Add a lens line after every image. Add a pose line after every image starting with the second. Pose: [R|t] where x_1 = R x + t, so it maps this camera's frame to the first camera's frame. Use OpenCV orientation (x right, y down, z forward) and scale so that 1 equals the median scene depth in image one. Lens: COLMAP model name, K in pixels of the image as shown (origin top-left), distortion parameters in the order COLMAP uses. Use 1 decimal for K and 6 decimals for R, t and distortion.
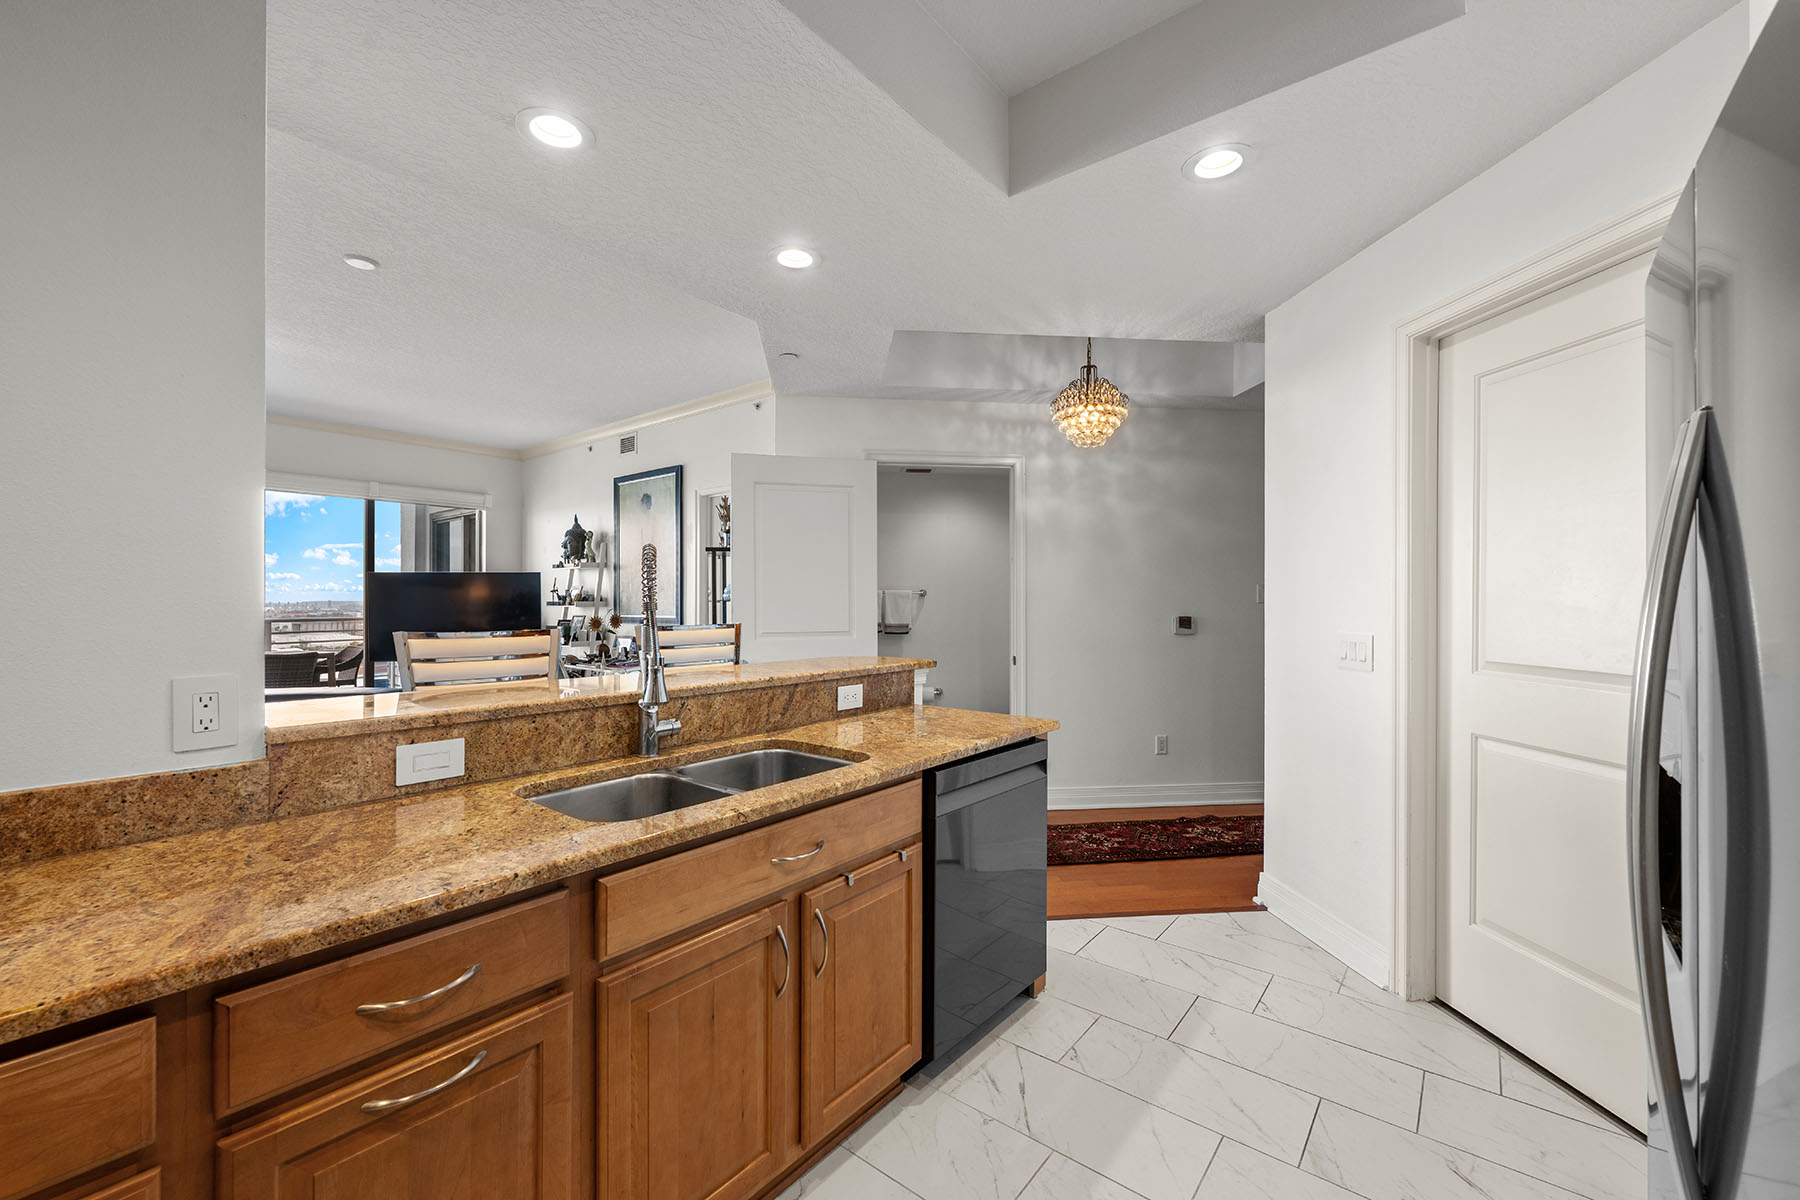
lens RADIAL K [[719.1, 0, 900.6], [0, 719.1, 599.0], [0, 0, 1]] dist [0.000379, 0.000627]
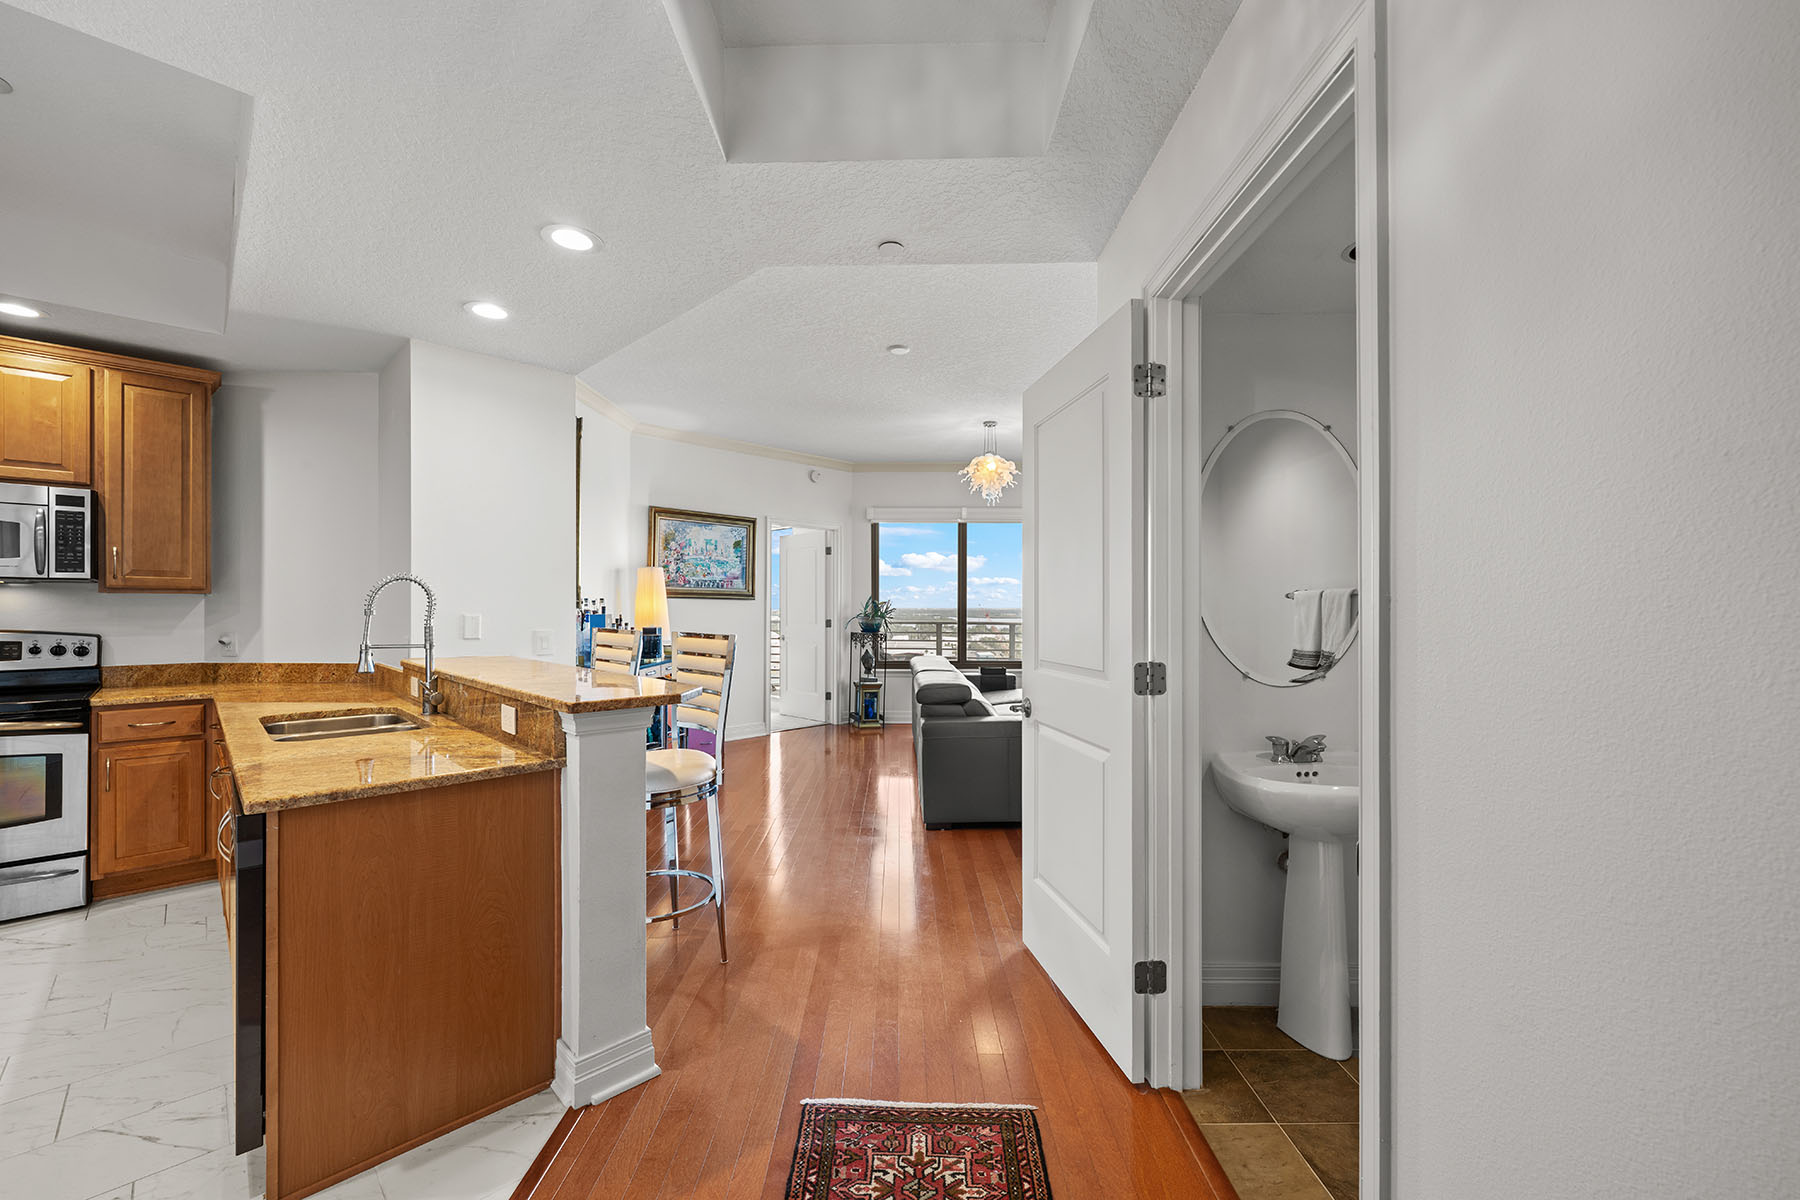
lens RADIAL K [[719.1, 0, 901.4], [0, 719.1, 597.9], [0, 0, 1]] dist [0.000379, 0.000627]
pose [[-0.111861, -0.009261, -0.993681, 0.282342], [0.000456, 0.999956, -0.009371, -0.000508], [0.993724, -0.001501, -0.111852, 0.590535]]
